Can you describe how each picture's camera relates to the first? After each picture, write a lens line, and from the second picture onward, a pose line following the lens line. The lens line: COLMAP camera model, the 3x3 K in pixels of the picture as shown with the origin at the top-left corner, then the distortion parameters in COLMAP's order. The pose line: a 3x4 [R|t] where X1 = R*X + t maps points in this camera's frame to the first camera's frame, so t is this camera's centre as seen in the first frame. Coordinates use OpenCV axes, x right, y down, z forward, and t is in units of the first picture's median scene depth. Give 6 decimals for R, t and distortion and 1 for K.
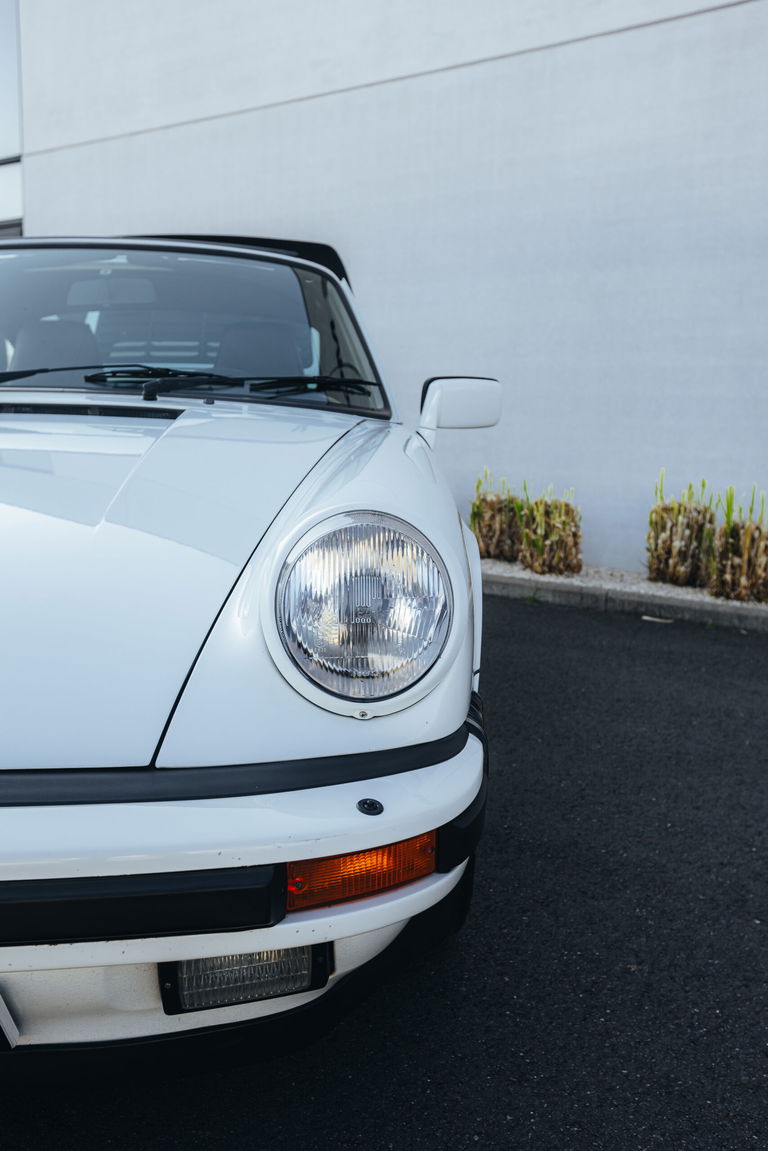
lens RADIAL K [[1171.4, 0, 384.0], [0, 1171.4, 575.5], [0, 0, 1]] dist [0.007287, 0.001843]
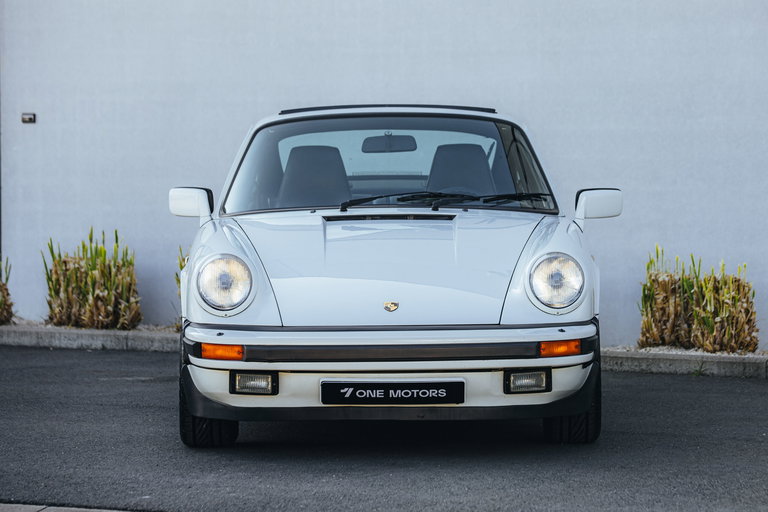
lens RADIAL K [[2796.0, 0, 384.0], [0, 2796.0, 256.0], [0, 0, 1]] dist [0.083208, 1.097667]
pose [[0.998409, -0.031938, -0.046479, -0.025830], [0.027338, 0.994965, -0.096425, 0.134863], [0.049325, 0.095001, 0.994254, -1.312707]]
